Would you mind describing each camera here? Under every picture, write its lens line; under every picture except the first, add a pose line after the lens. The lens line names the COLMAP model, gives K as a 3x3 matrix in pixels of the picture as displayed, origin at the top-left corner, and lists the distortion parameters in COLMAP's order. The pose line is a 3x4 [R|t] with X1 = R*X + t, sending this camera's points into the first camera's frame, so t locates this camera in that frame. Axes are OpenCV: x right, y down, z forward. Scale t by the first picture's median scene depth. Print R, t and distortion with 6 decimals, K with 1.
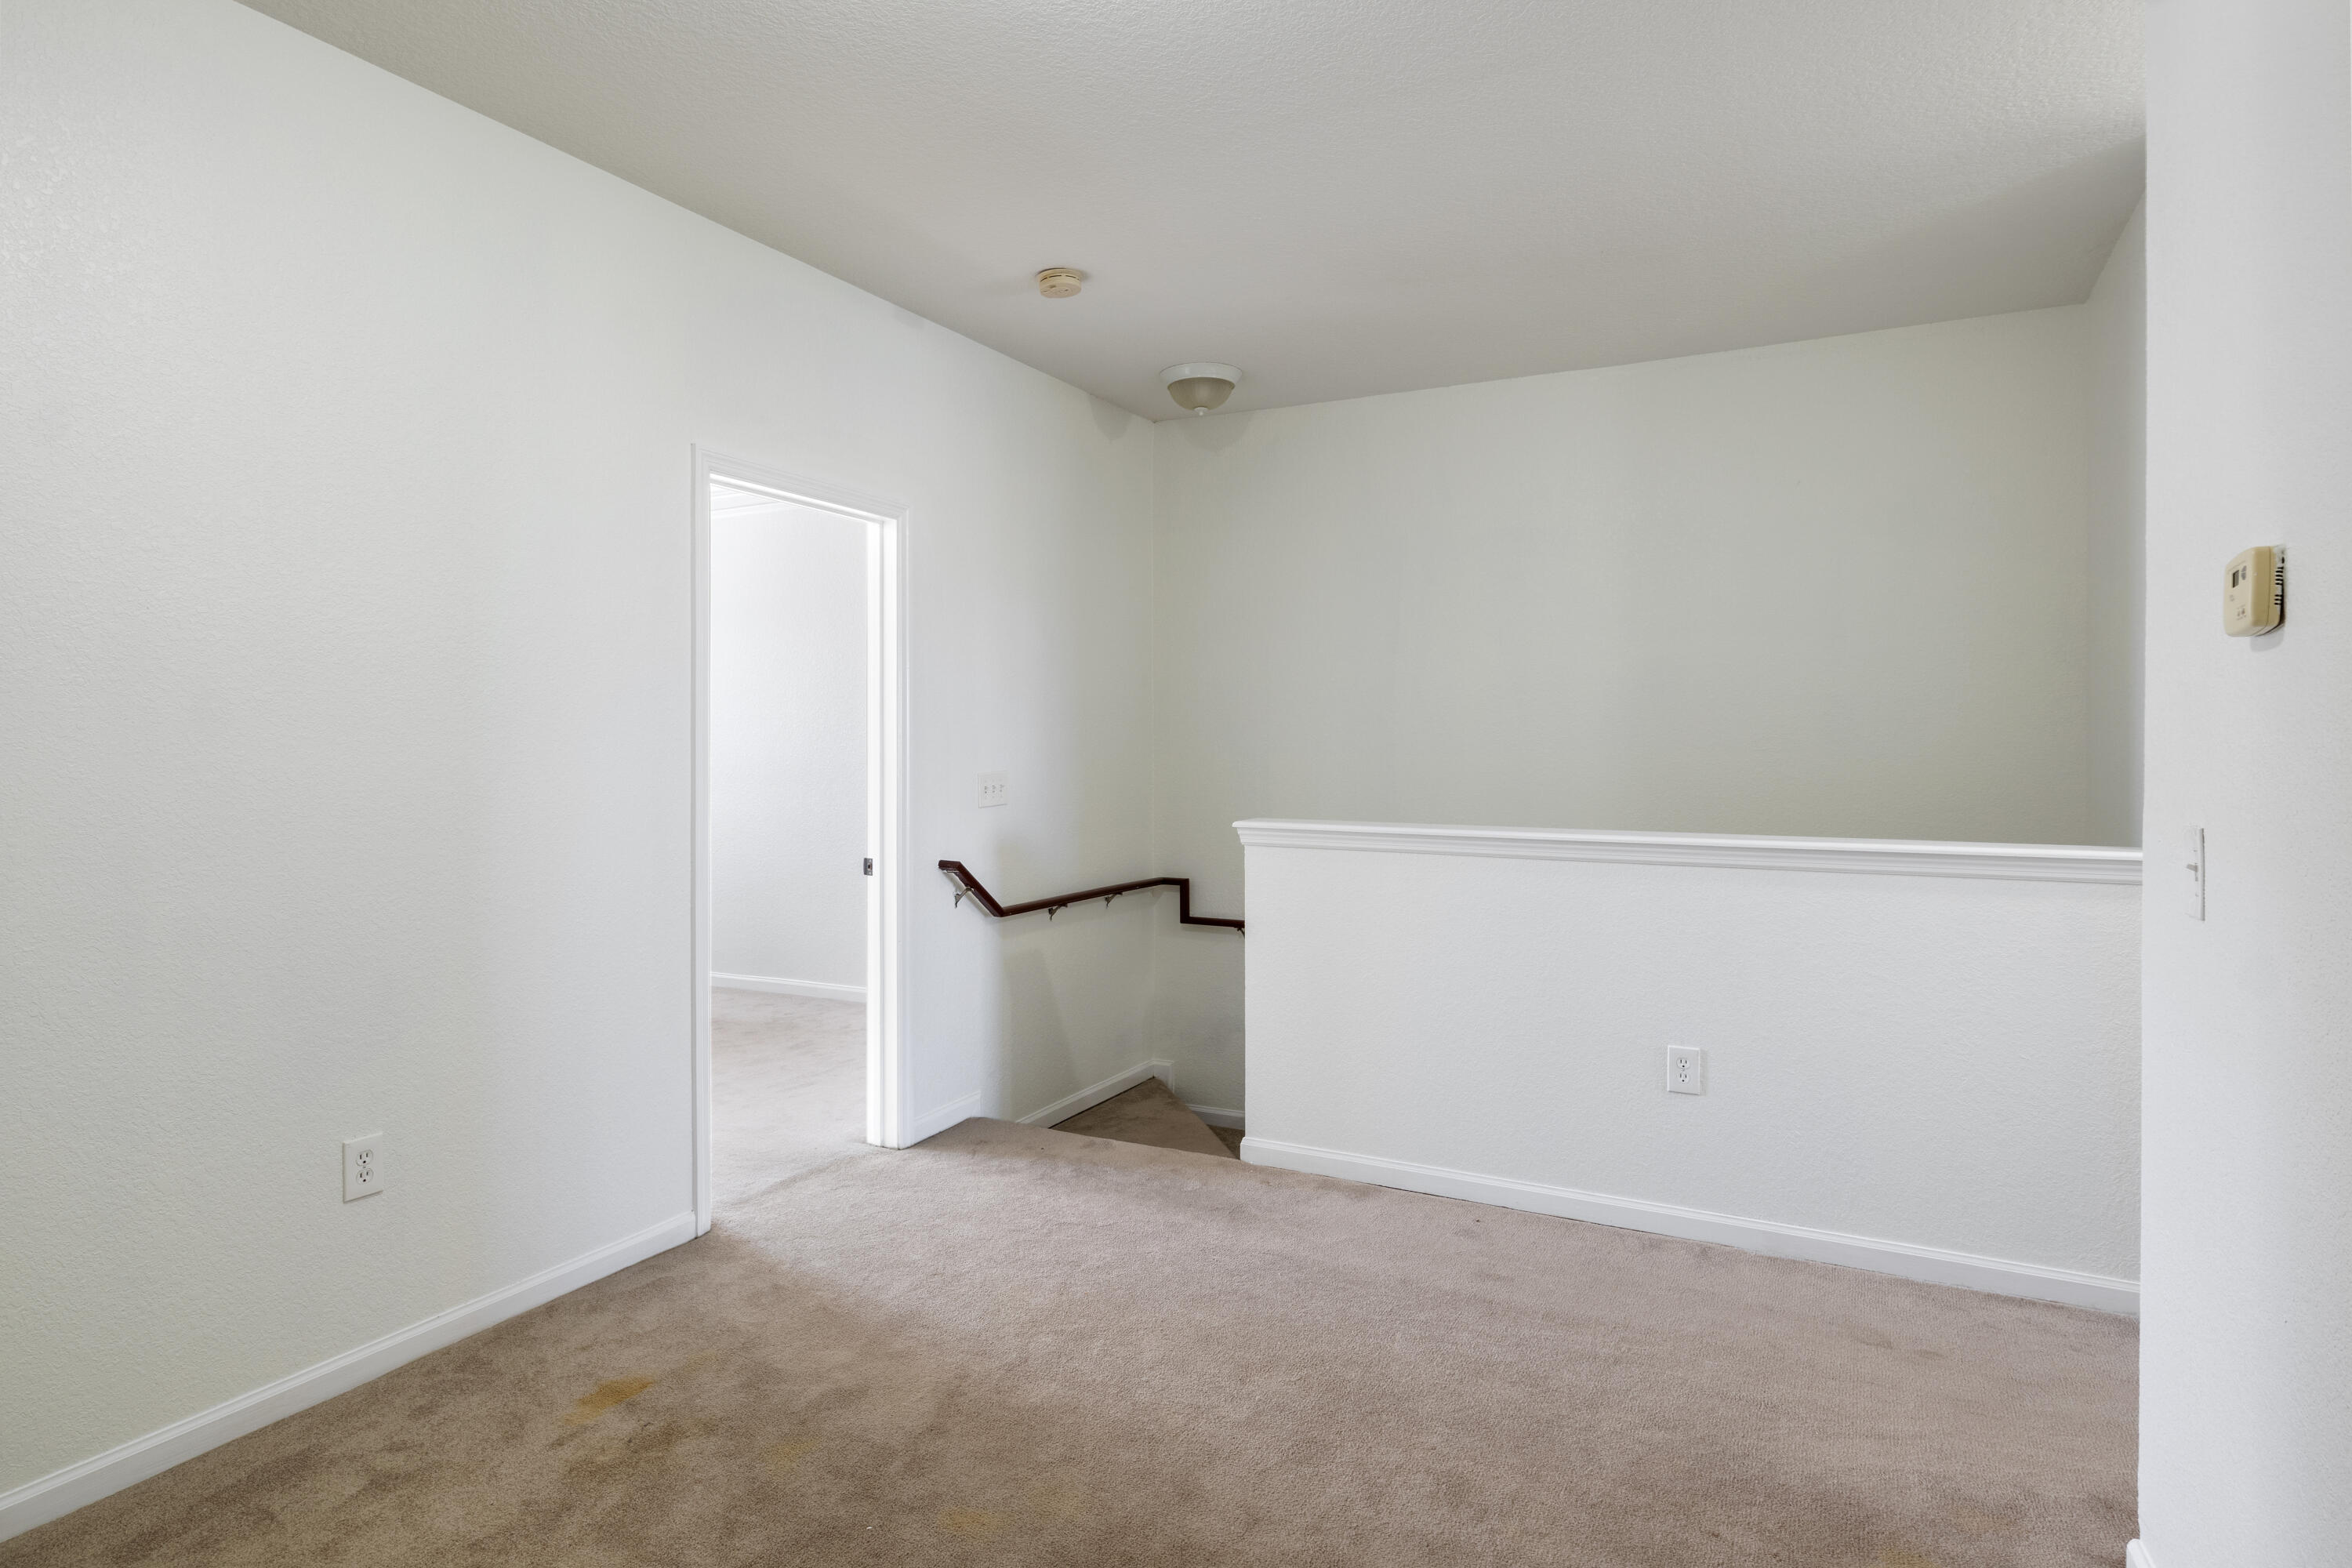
lens RADIAL K [[1274.4, 0, 1172.0], [0, 1274.4, 753.0], [0, 0, 1]] dist [0.001807, -0.000764]
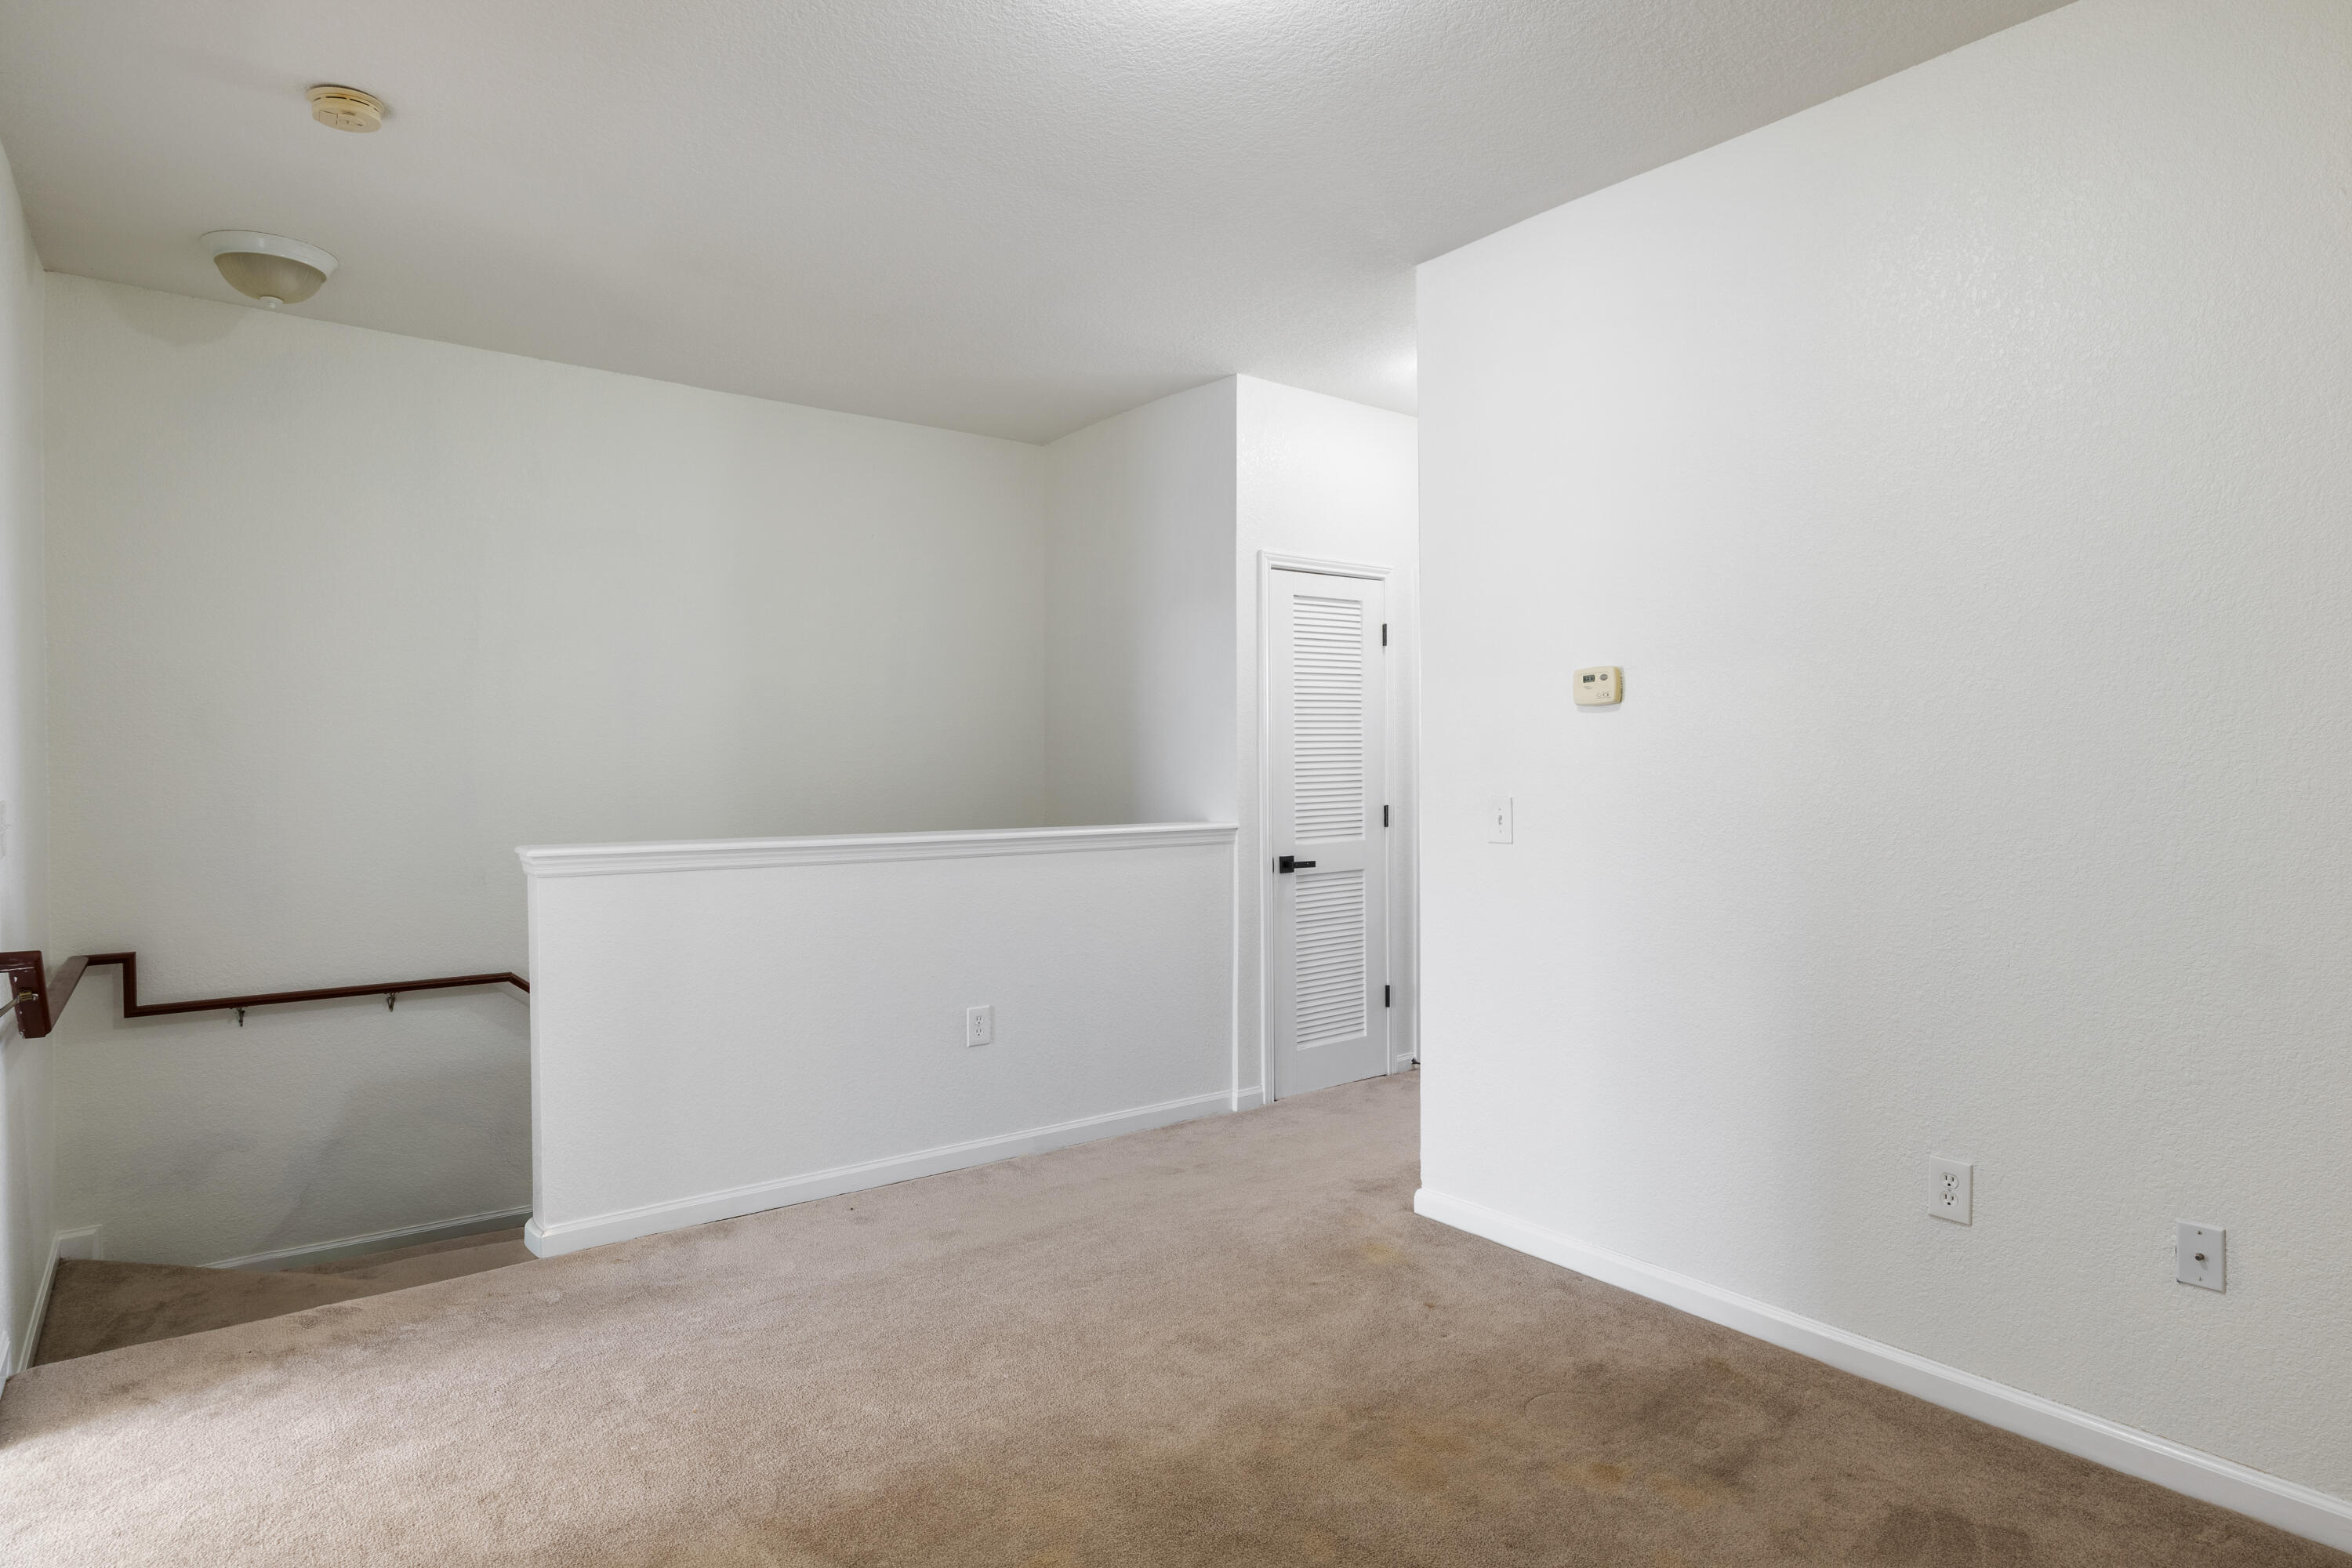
lens RADIAL K [[1282.6, 0, 1174.3], [0, 1282.6, 766.3], [0, 0, 1]] dist [0.002252, 0.000936]
pose [[0.419638, -0.007373, 0.907662, -0.566814], [0.007305, 0.999962, 0.004745, -0.002018], [-0.907662, 0.004640, 0.419676, 0.289530]]
